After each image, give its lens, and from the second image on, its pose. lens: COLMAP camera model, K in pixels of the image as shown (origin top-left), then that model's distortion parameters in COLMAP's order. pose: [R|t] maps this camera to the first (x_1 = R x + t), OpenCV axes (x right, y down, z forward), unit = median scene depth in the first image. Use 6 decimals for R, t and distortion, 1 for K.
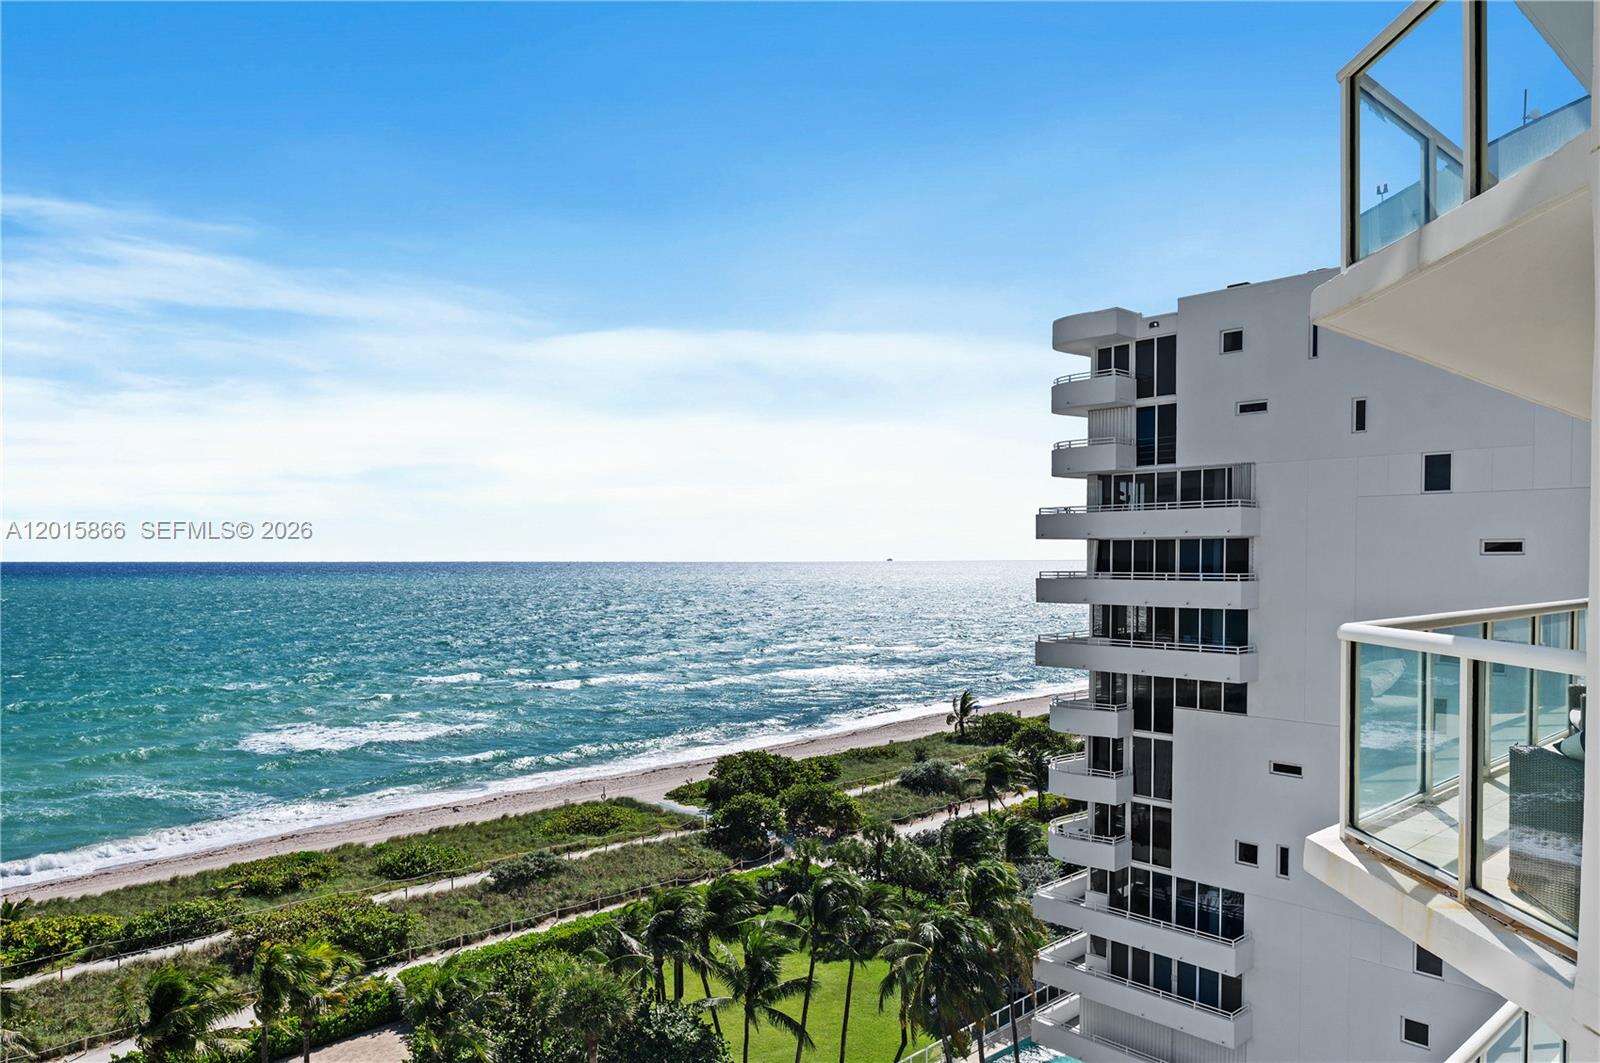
lens RADIAL K [[1047.8, 0, 798.1], [0, 1047.8, 591.3], [0, 0, 1]] dist [0.033898, -0.000271]
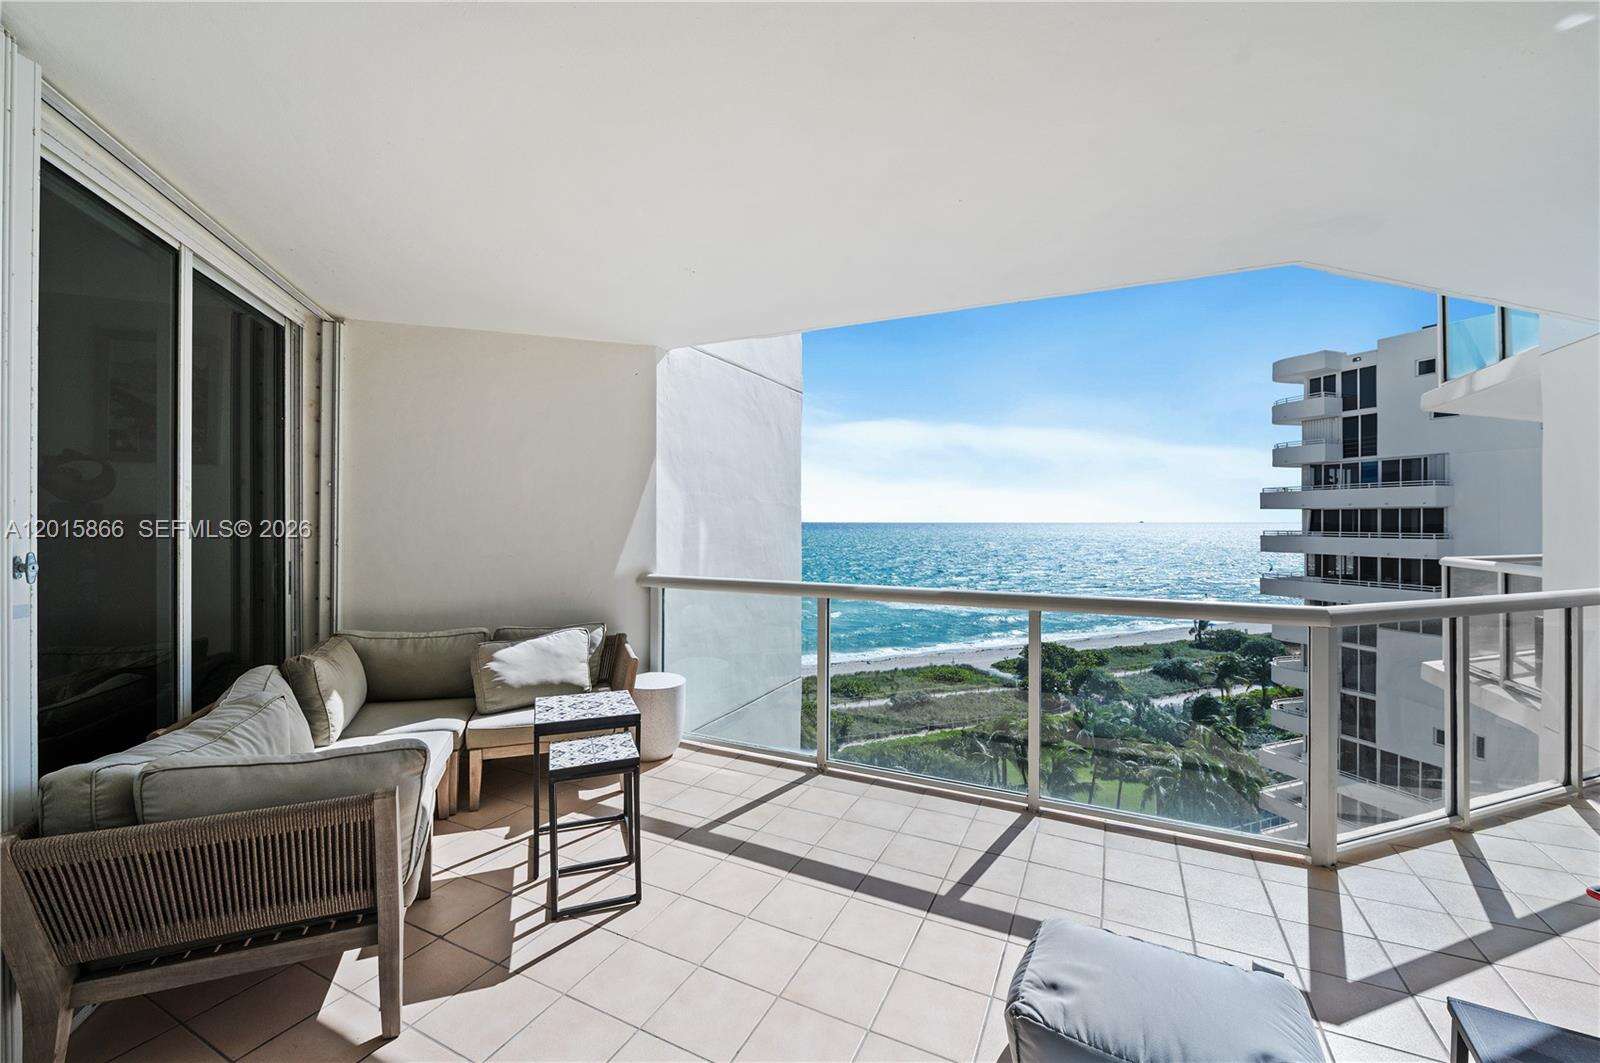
lens RADIAL K [[646.7, 0, 803.7], [0, 646.7, 521.2], [0, 0, 1]] dist [-0.000643, 0.000065]
pose [[0.924220, 0.001857, -0.381856, -0.020716], [-0.013018, 0.999560, -0.026647, 0.000242], [0.381639, 0.029599, 0.923837, -0.089307]]
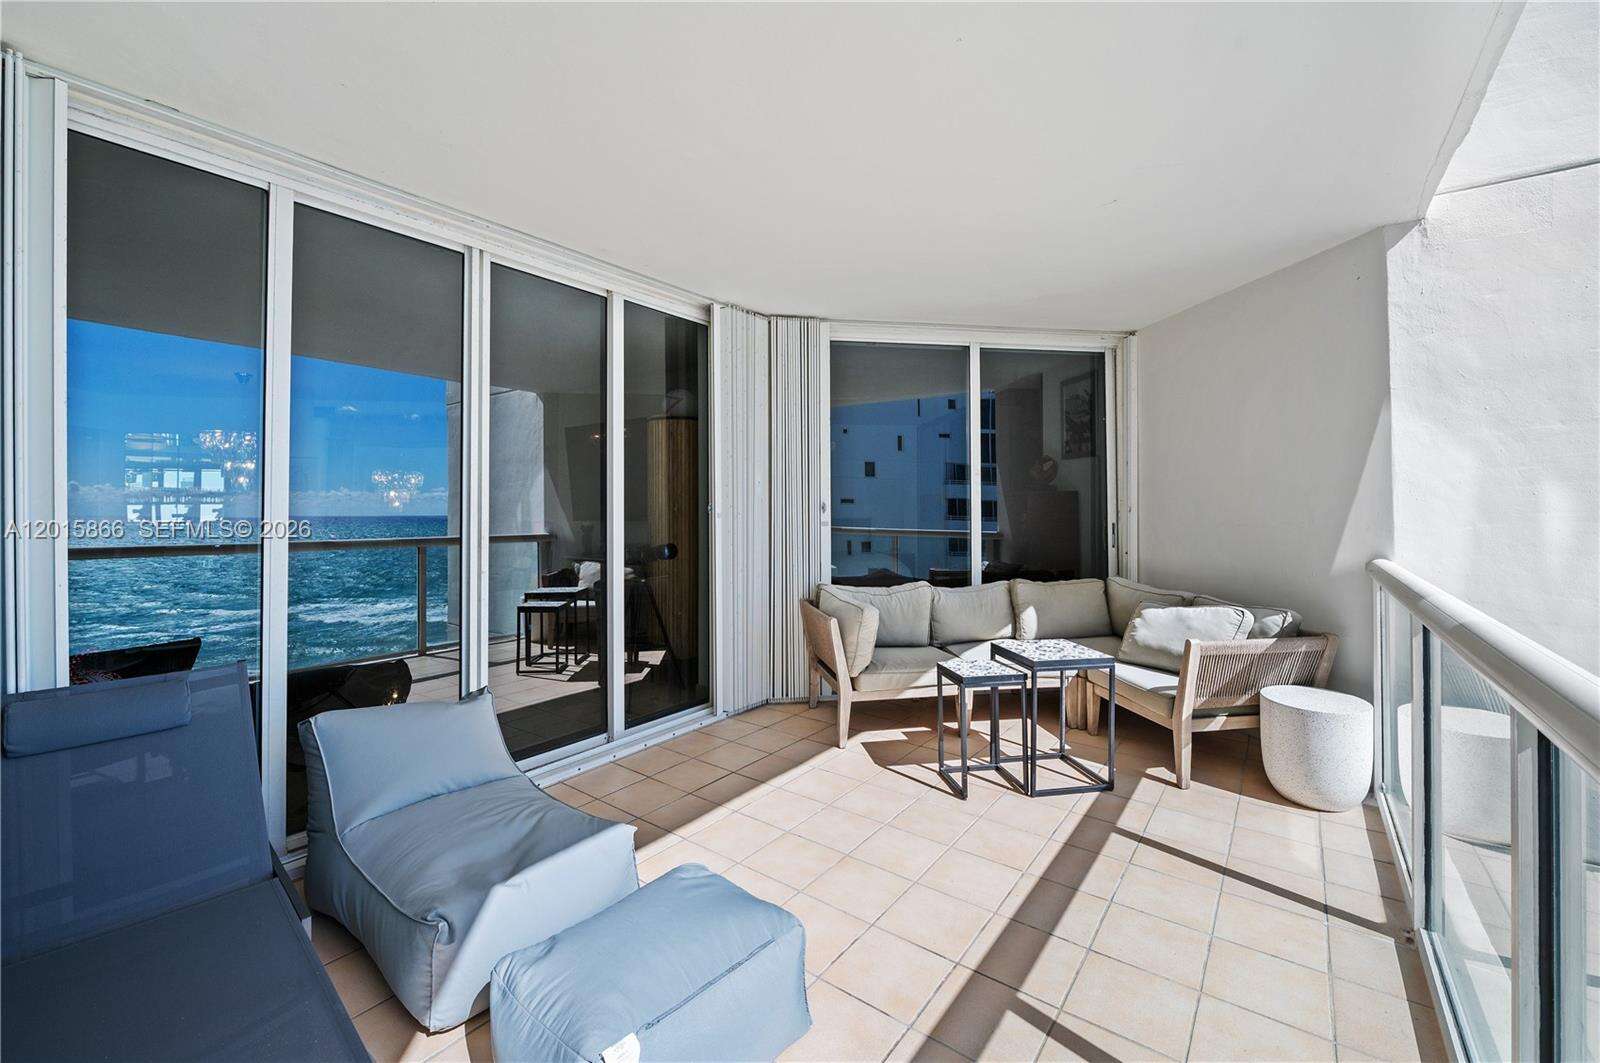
lens RADIAL K [[642.5, 0, 802.2], [0, 642.5, 502.7], [0, 0, 1]] dist [-0.000171, 0.000003]
pose [[-0.552213, -0.006349, -0.833679, 0.584980], [-0.023686, 0.999687, 0.008076, 0.015287], [0.833366, 0.024206, -0.552191, 1.280703]]
